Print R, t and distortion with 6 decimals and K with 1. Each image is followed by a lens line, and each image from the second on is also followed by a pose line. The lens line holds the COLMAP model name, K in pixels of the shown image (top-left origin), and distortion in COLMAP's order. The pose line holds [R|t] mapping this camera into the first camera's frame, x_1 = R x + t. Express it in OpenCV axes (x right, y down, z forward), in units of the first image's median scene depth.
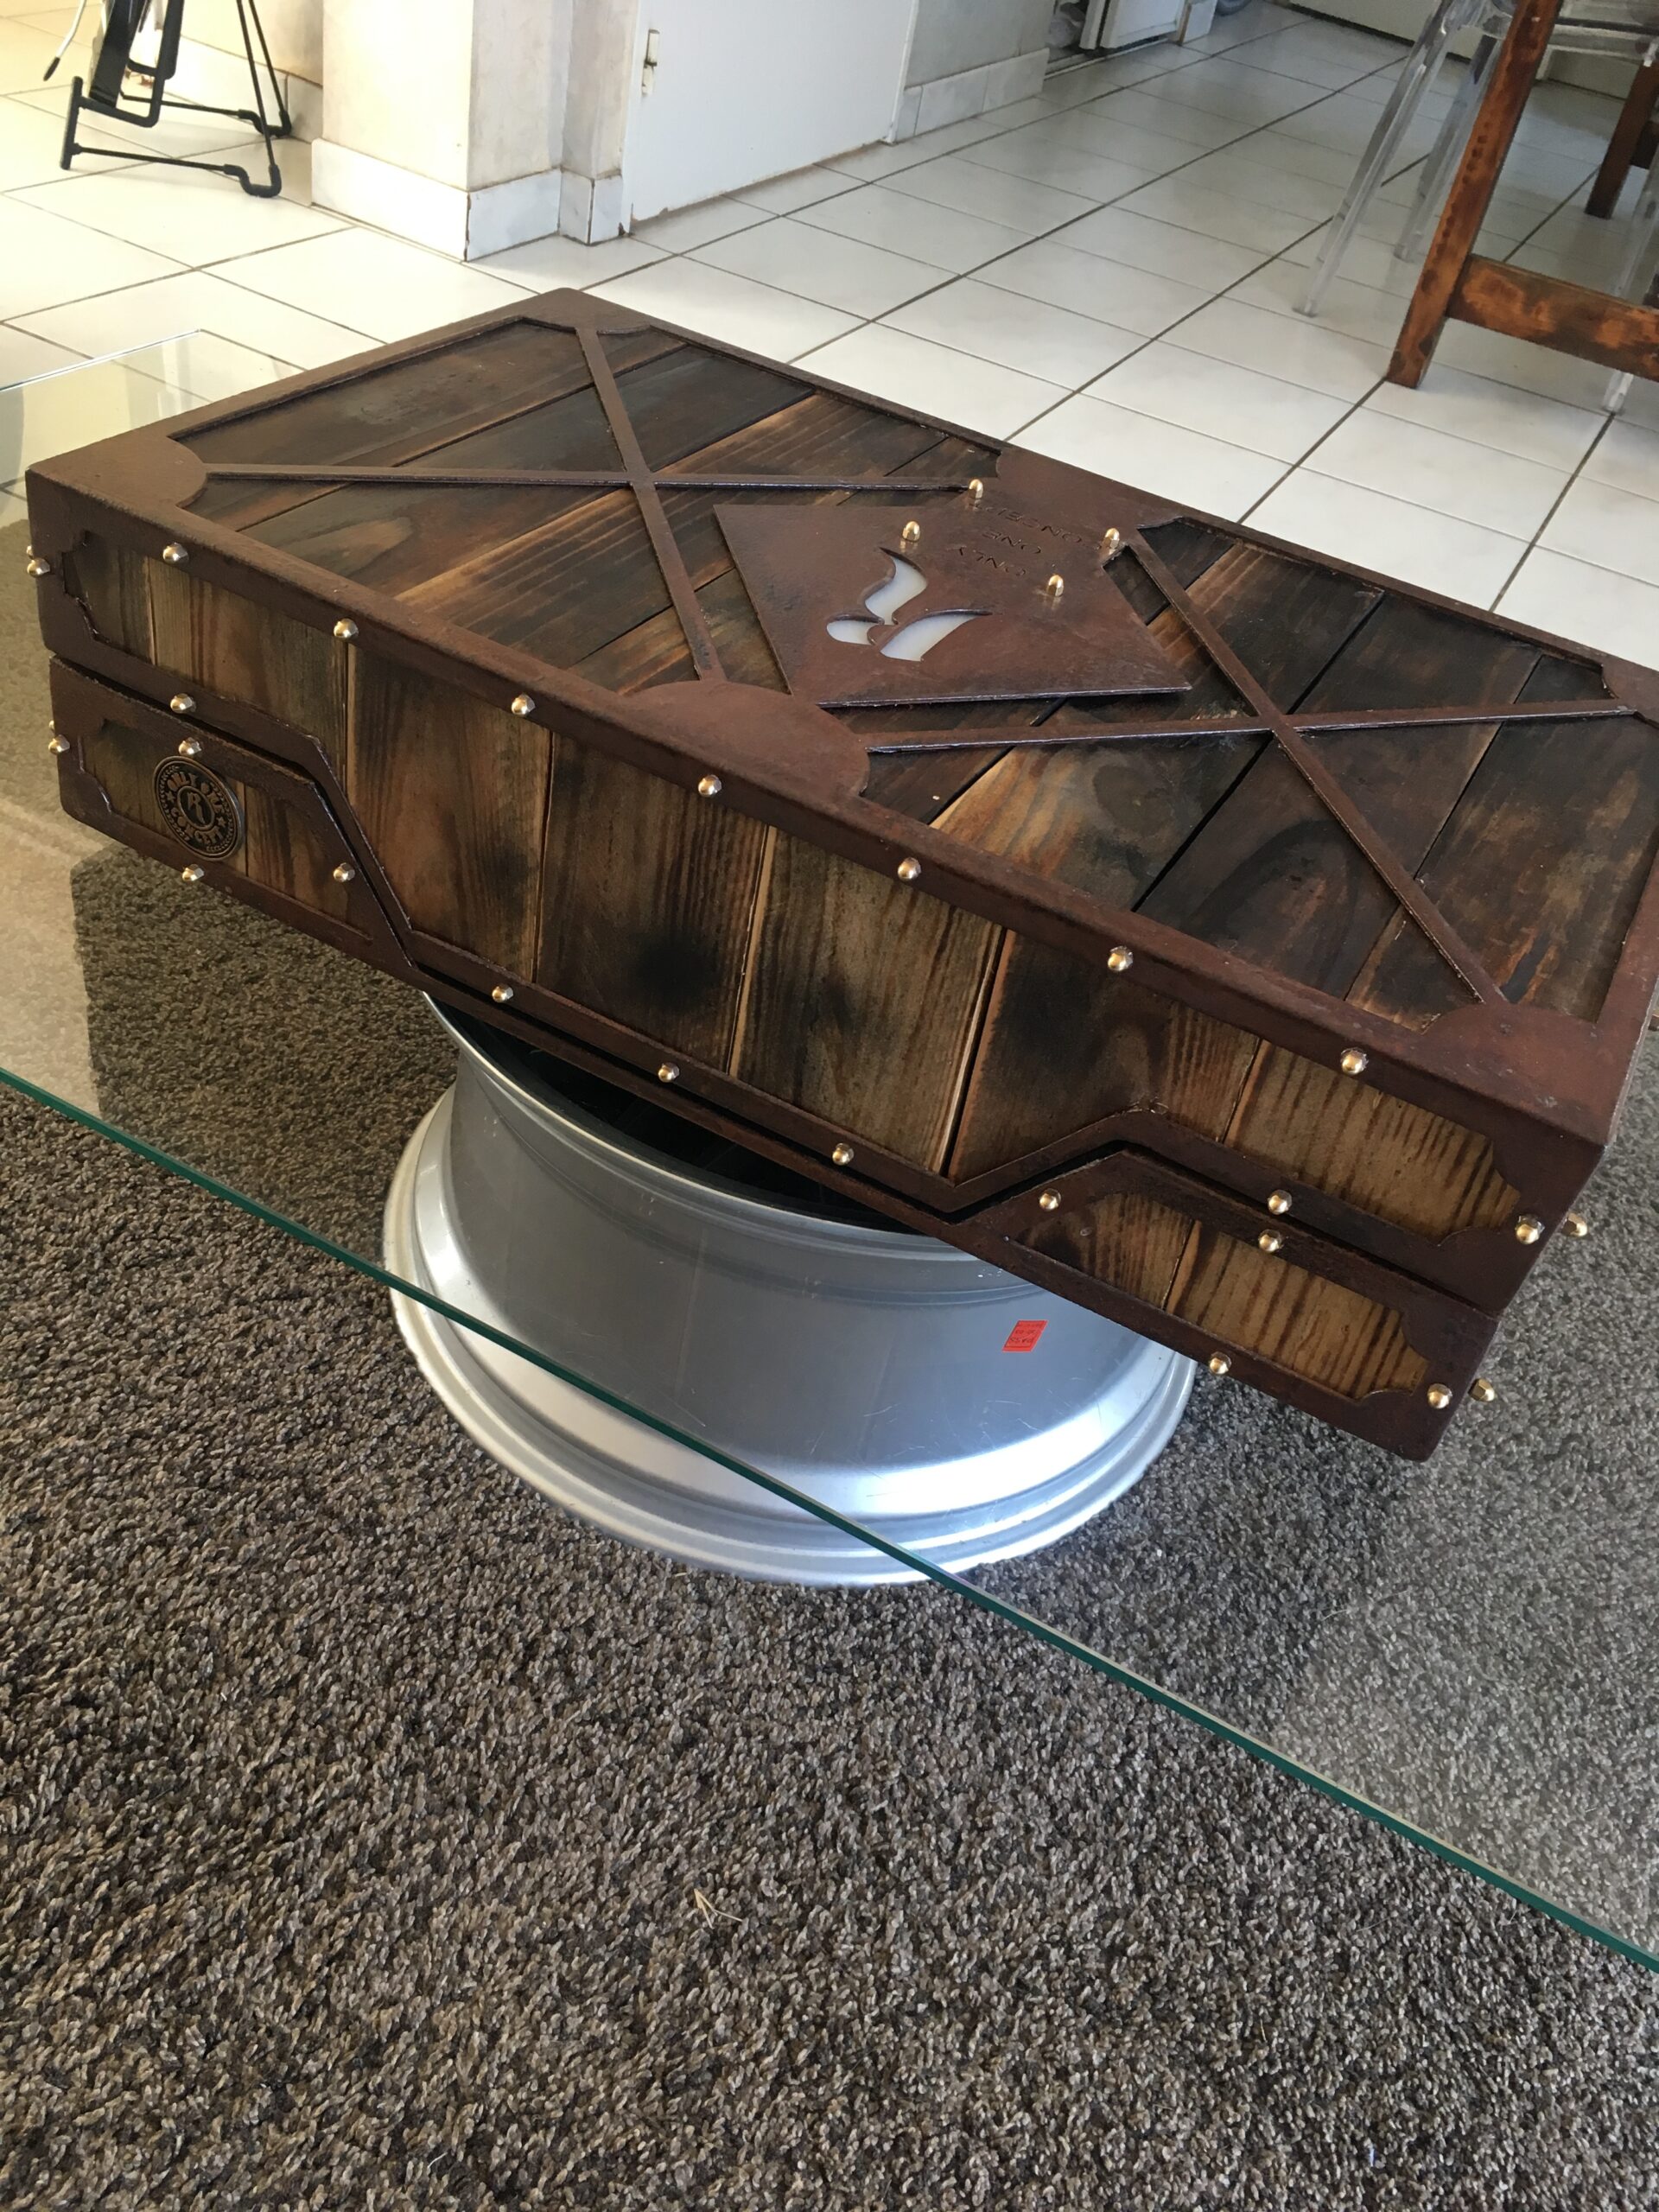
lens RADIAL K [[1883.6, 0, 842.7], [0, 1883.6, 1064.6], [0, 0, 1]] dist [0.095023, -0.109419]
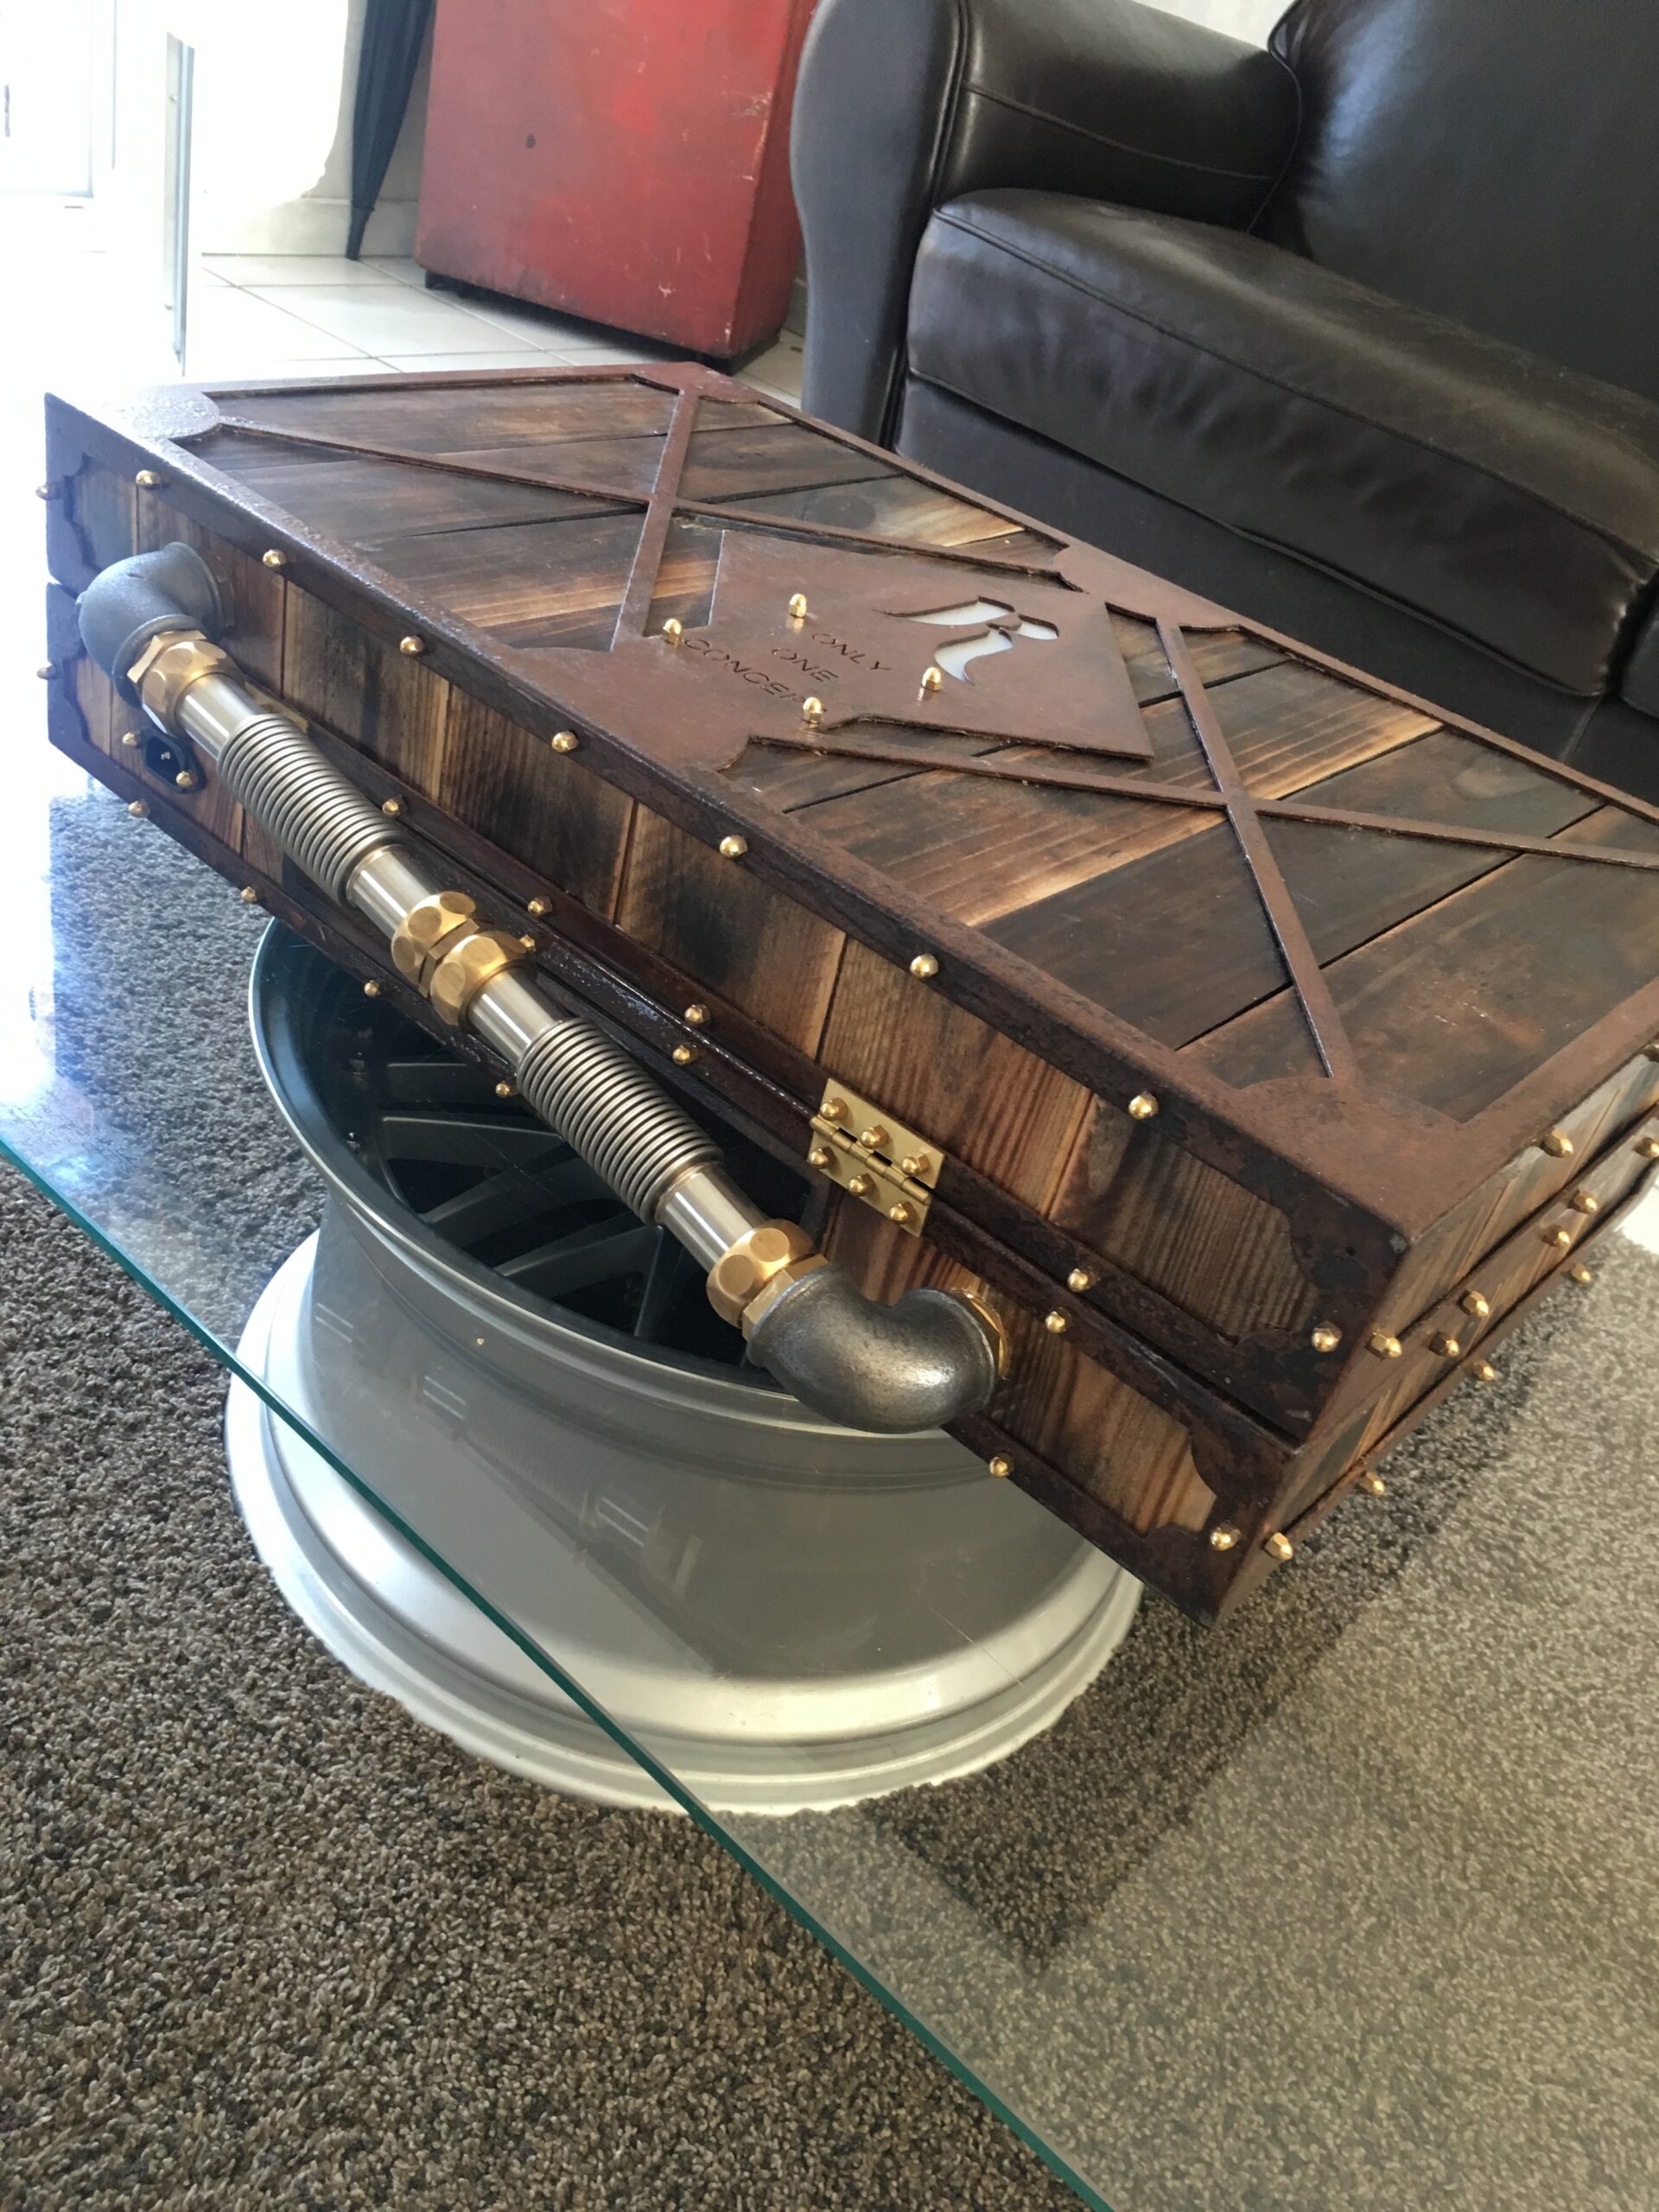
lens RADIAL K [[1916.2, 0, 828.2], [0, 1916.2, 1087.6], [0, 0, 1]] dist [0.096866, -0.118702]
pose [[-0.899497, -0.436712, -0.013699, 0.011209], [-0.147876, 0.274778, 0.950068, -1.140599], [-0.411142, 0.856609, -0.311741, 1.574333]]
